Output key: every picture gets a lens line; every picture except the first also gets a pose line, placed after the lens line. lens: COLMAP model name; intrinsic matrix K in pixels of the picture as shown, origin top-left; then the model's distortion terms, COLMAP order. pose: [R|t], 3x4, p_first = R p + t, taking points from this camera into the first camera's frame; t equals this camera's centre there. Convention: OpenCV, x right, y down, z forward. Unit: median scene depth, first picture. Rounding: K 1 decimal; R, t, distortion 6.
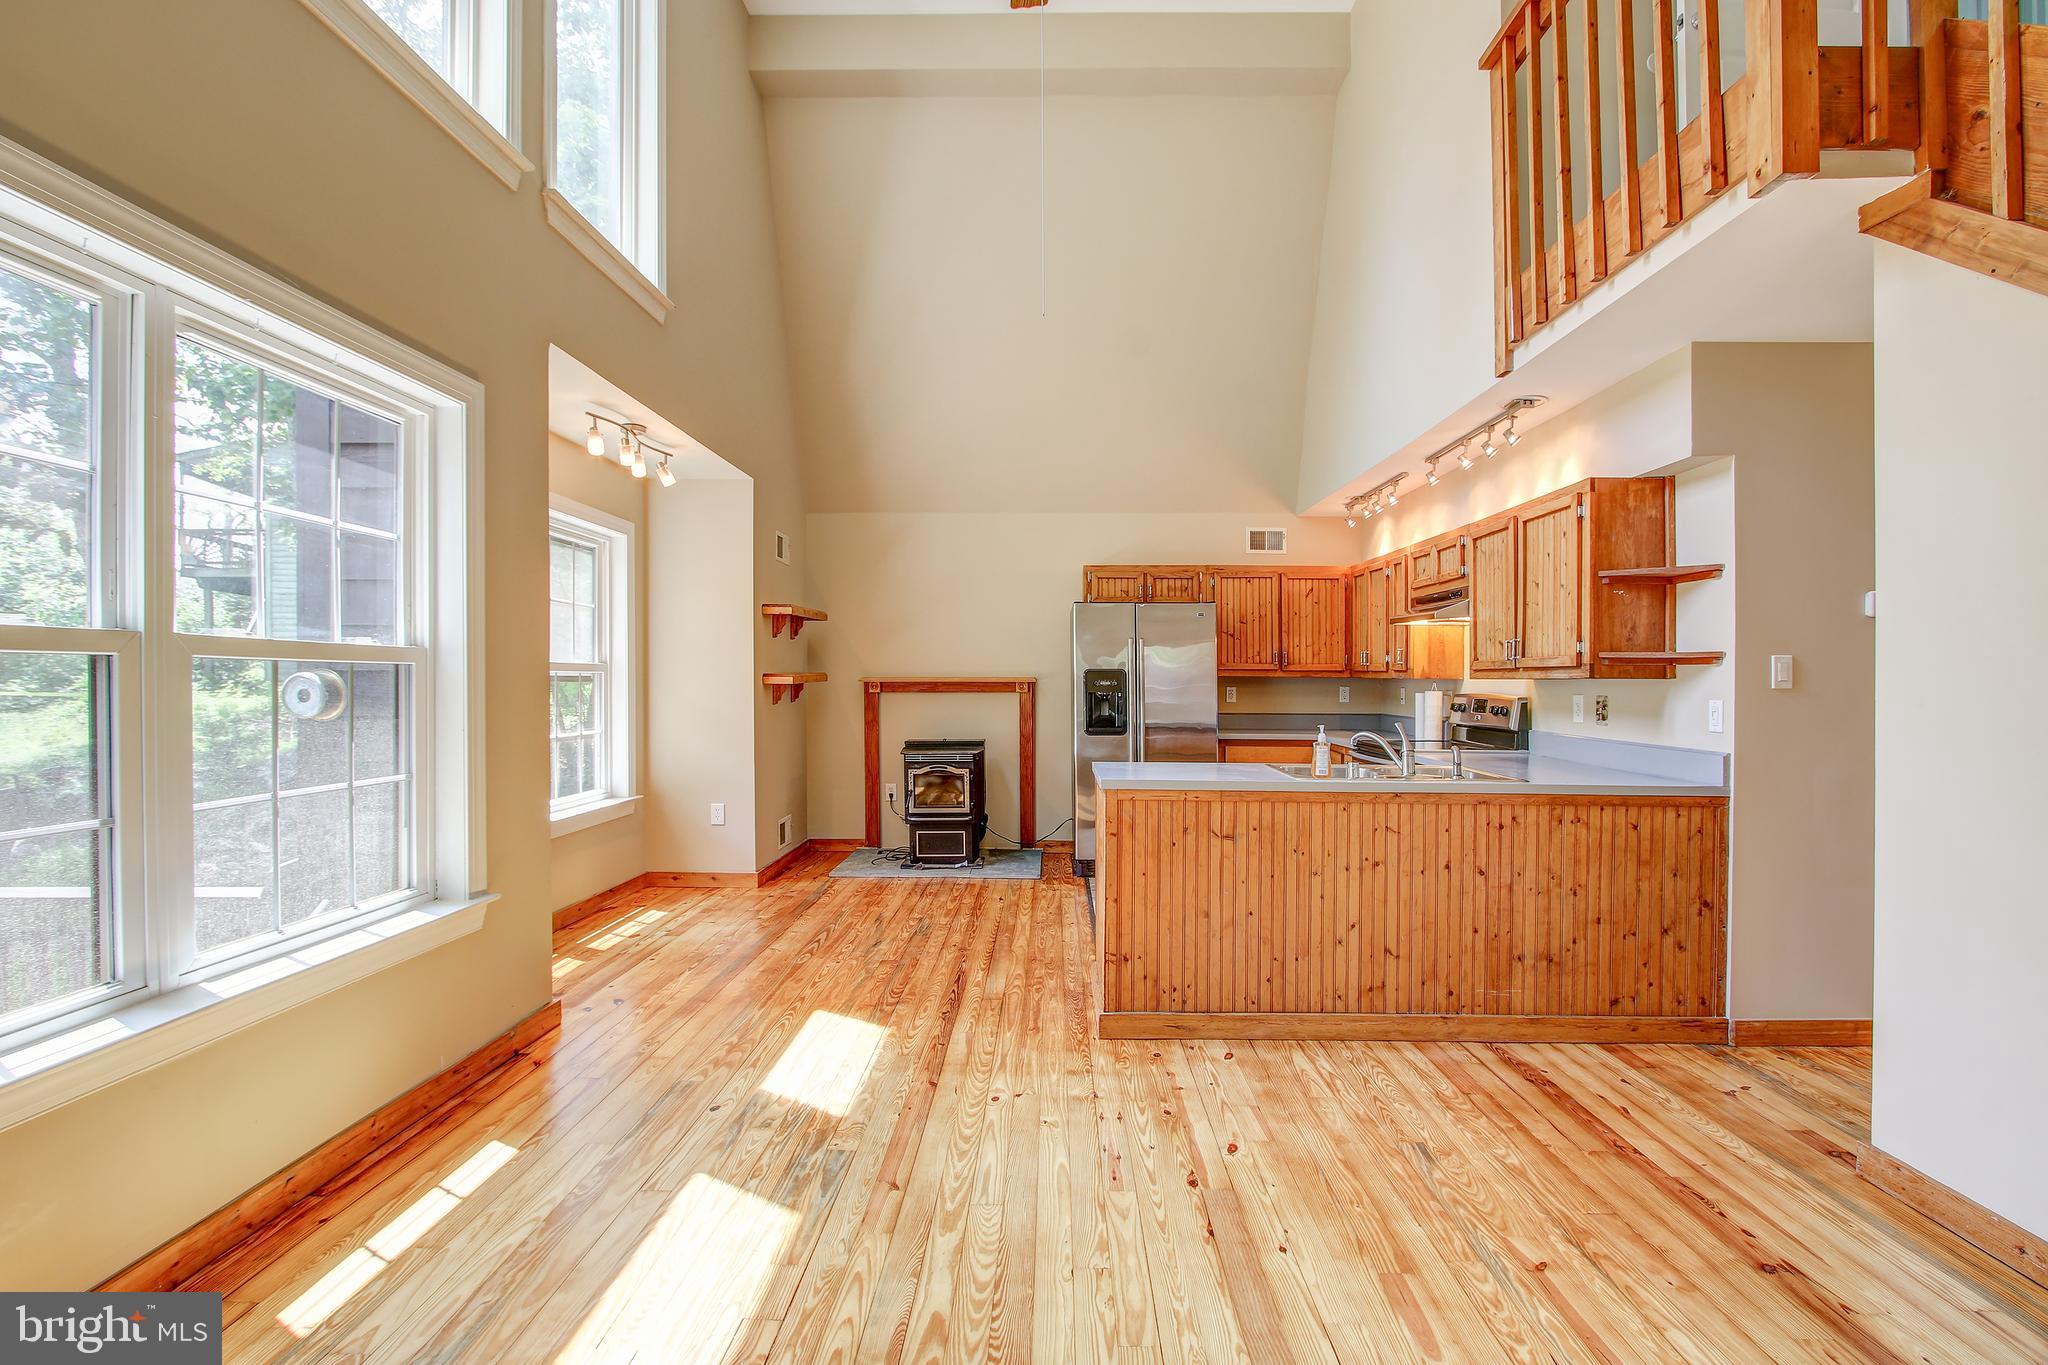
lens RADIAL K [[945.1, 0, 1035.3], [0, 945.1, 686.8], [0, 0, 1]] dist [-0.017385, 0.000377]
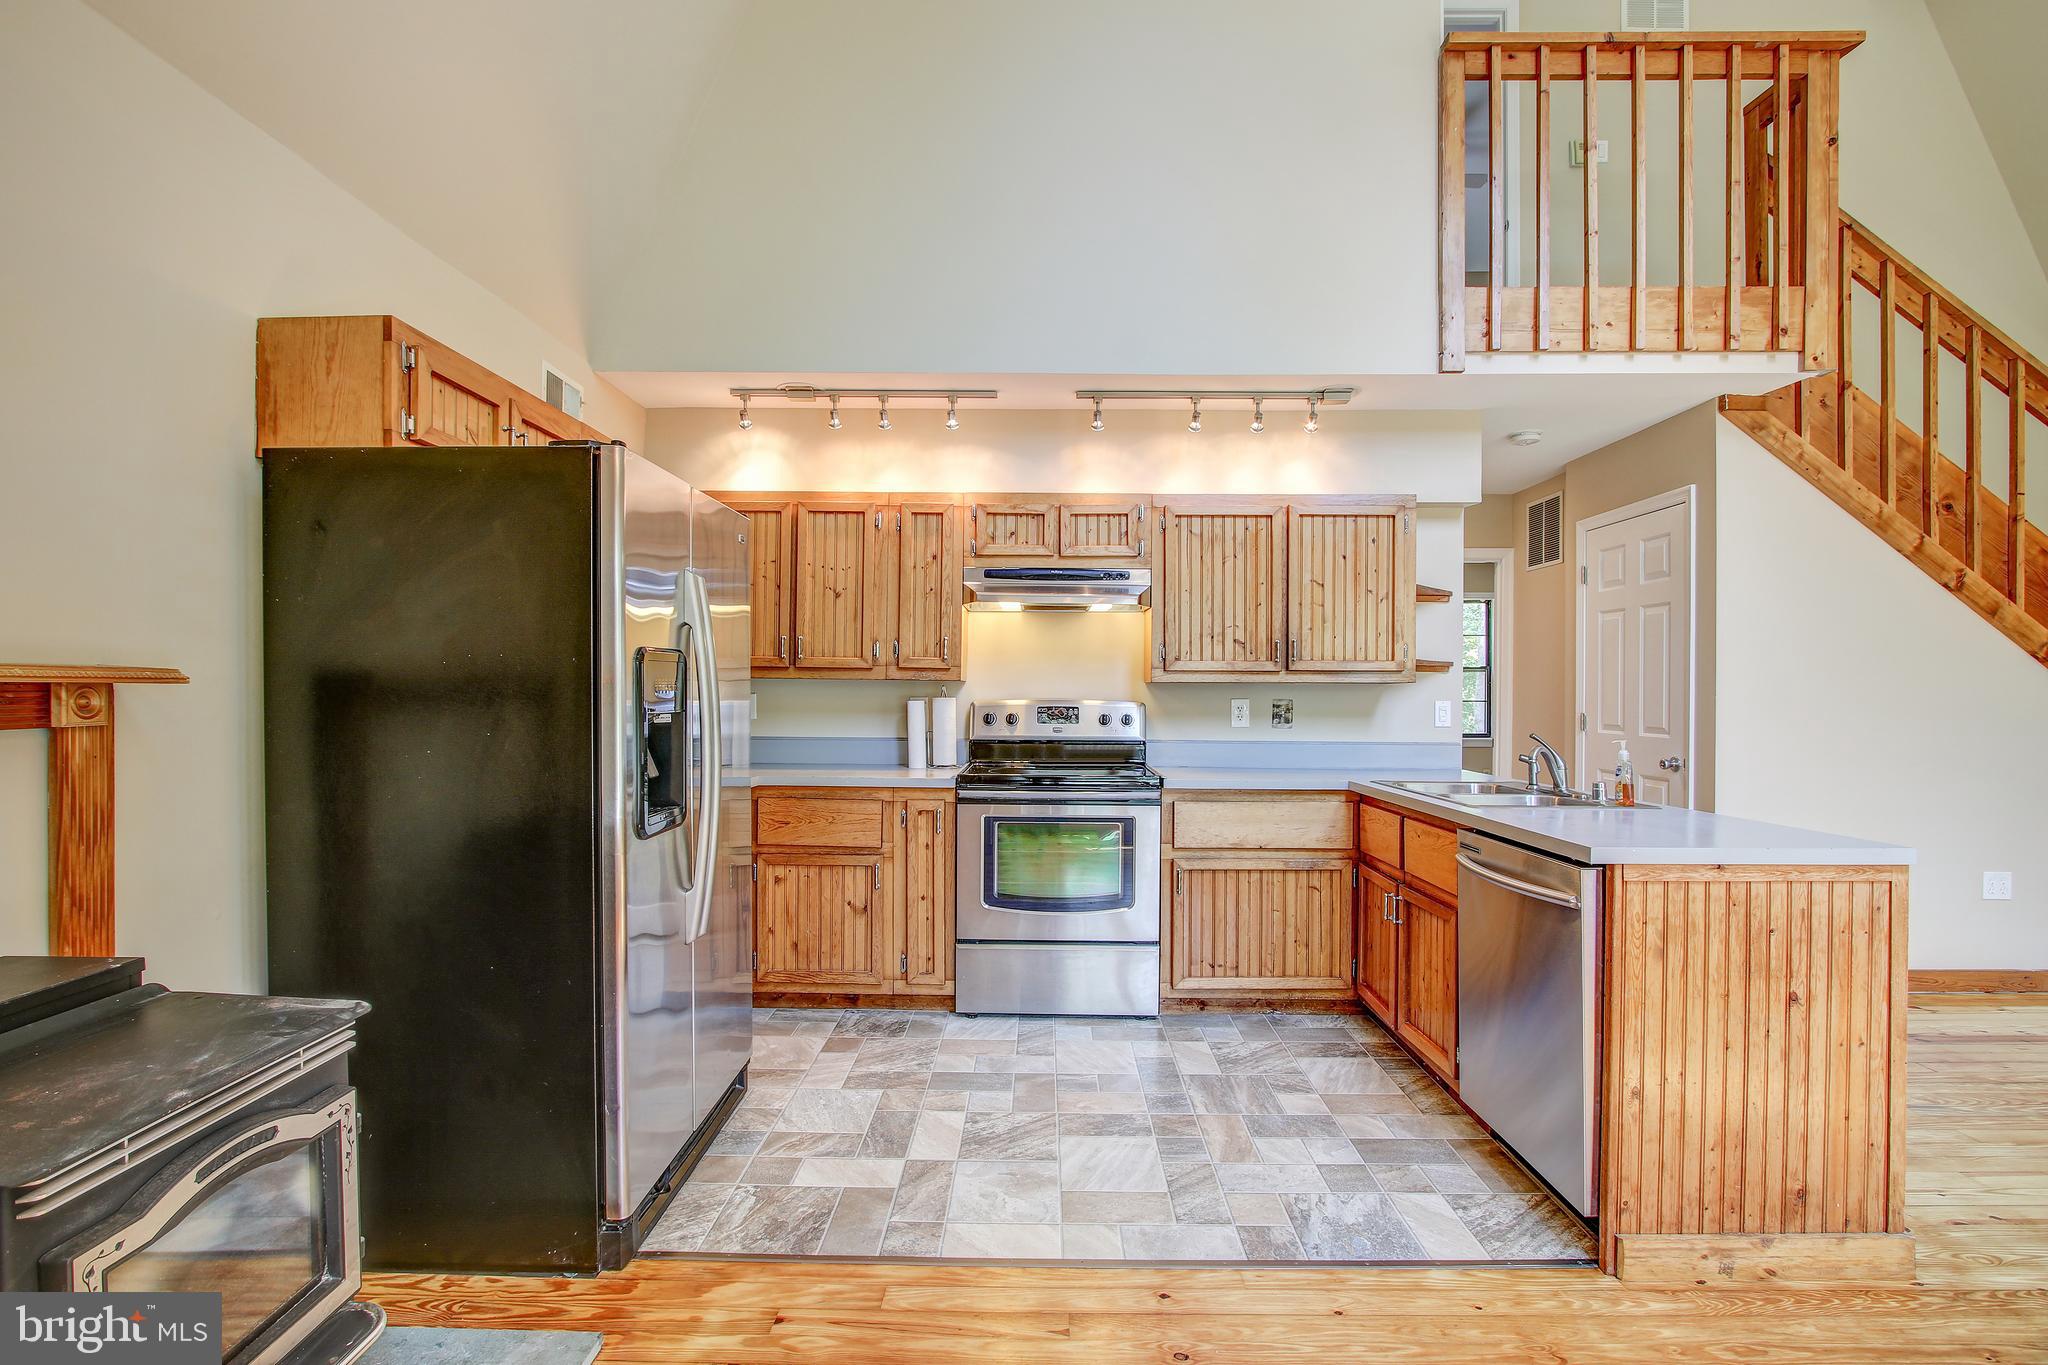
lens RADIAL K [[947.1, 0, 1026.6], [0, 947.1, 697.1], [0, 0, 1]] dist [-0.027101, 0.005828]
pose [[0.000036, -0.012056, 0.999927, -0.518995], [0.002703, 0.999924, 0.012055, -0.007302], [-0.999996, 0.002702, 0.000068, 1.565563]]
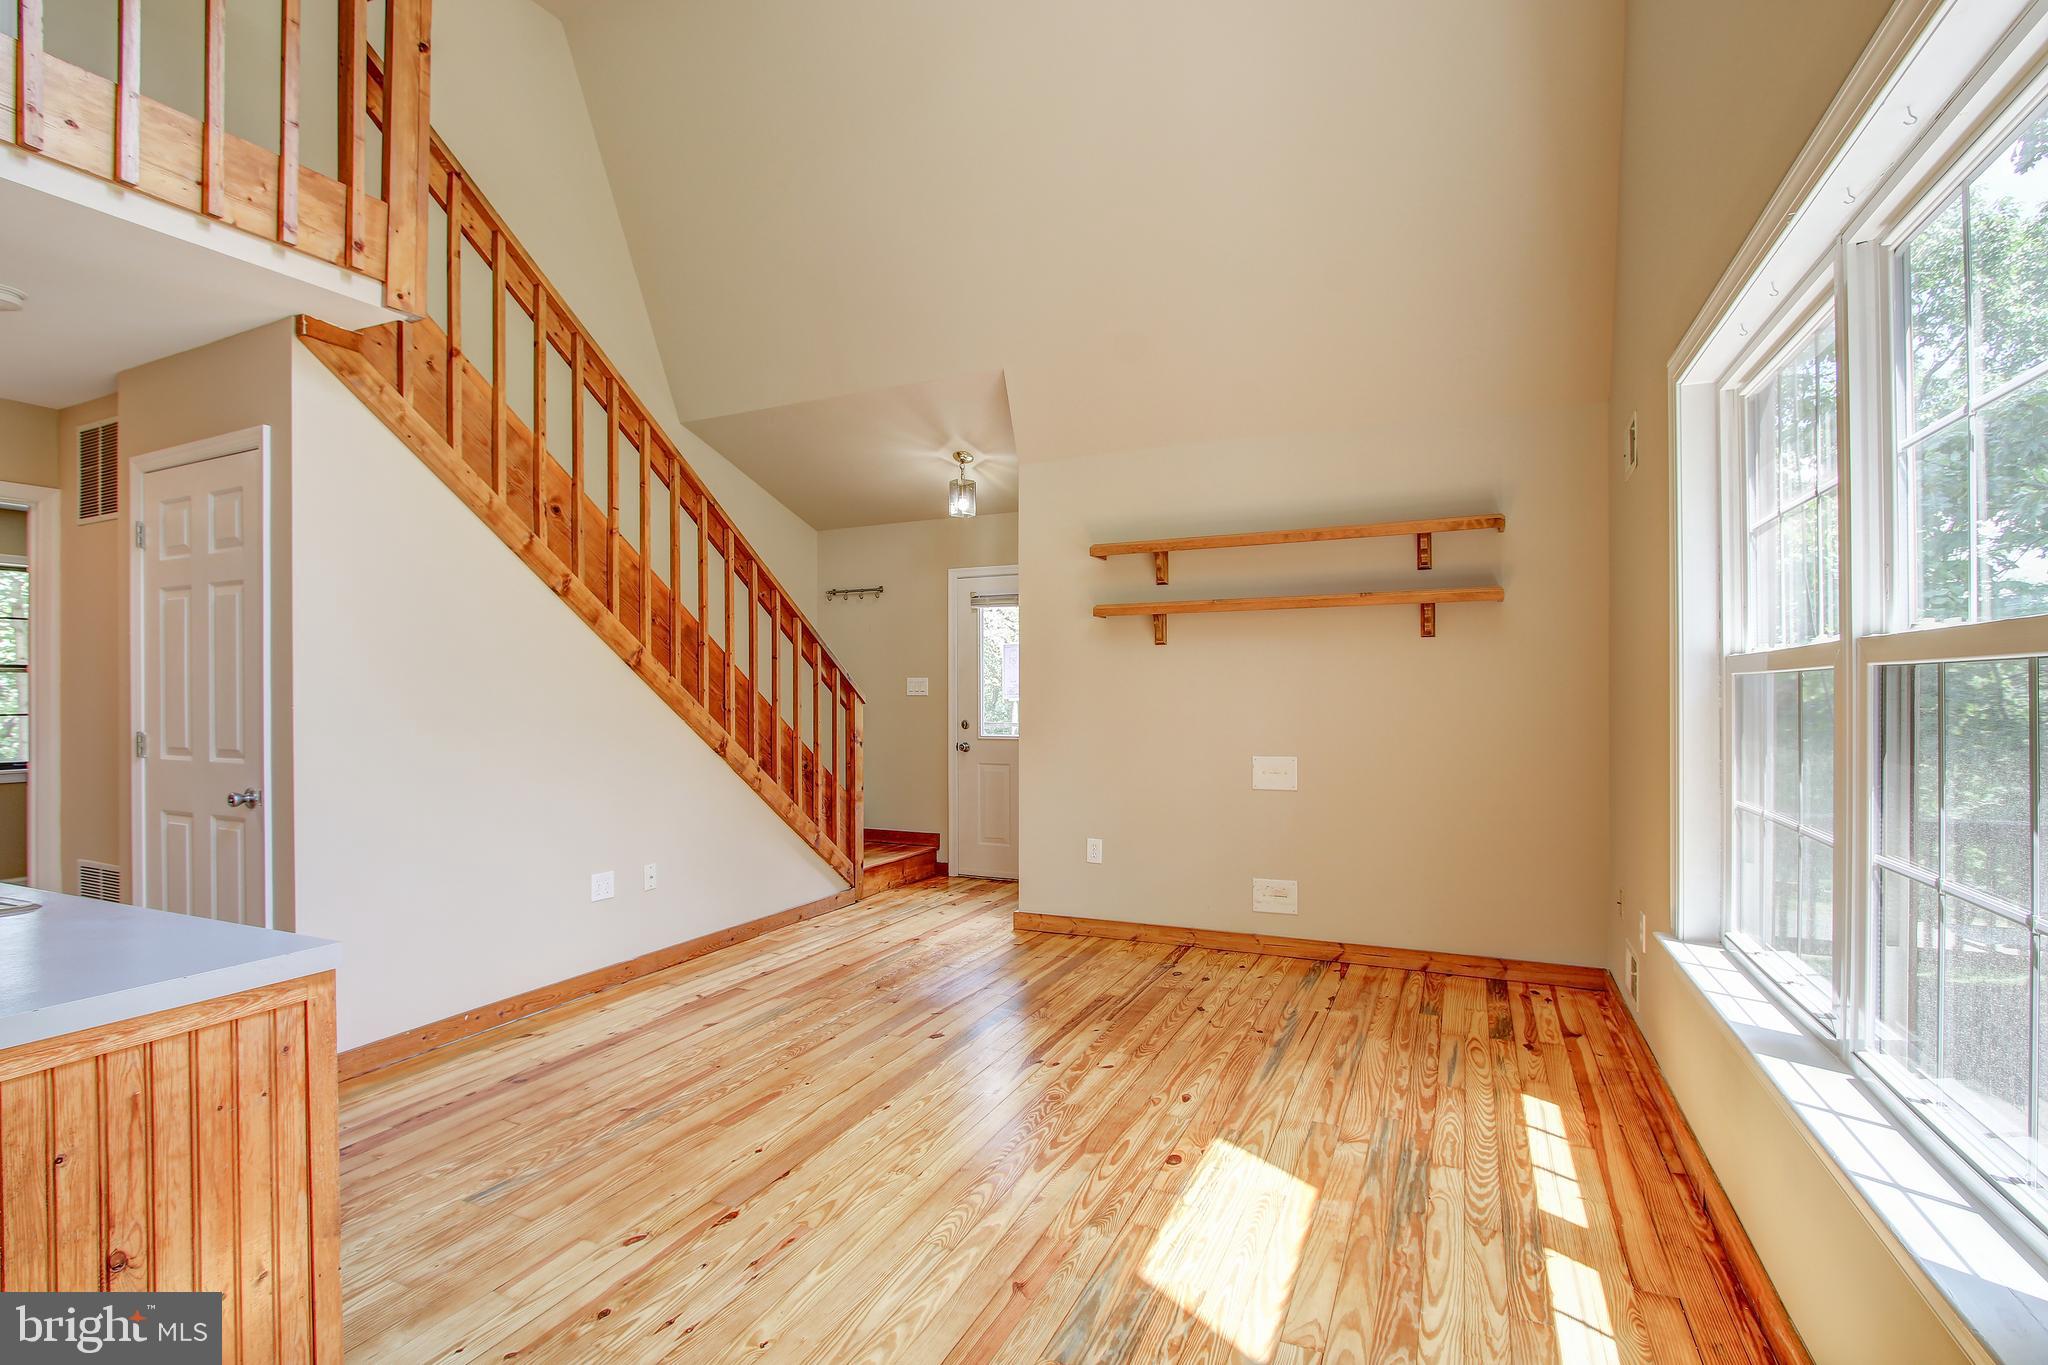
lens RADIAL K [[949.8, 0, 1025.2], [0, 949.8, 697.0], [0, 0, 1]] dist [-0.020860, 0.000567]
pose [[-0.915434, -0.001897, 0.402464, -0.350219], [0.002298, 0.999948, 0.009940, -0.008518], [-0.402462, 0.010025, -0.915382, 1.242495]]
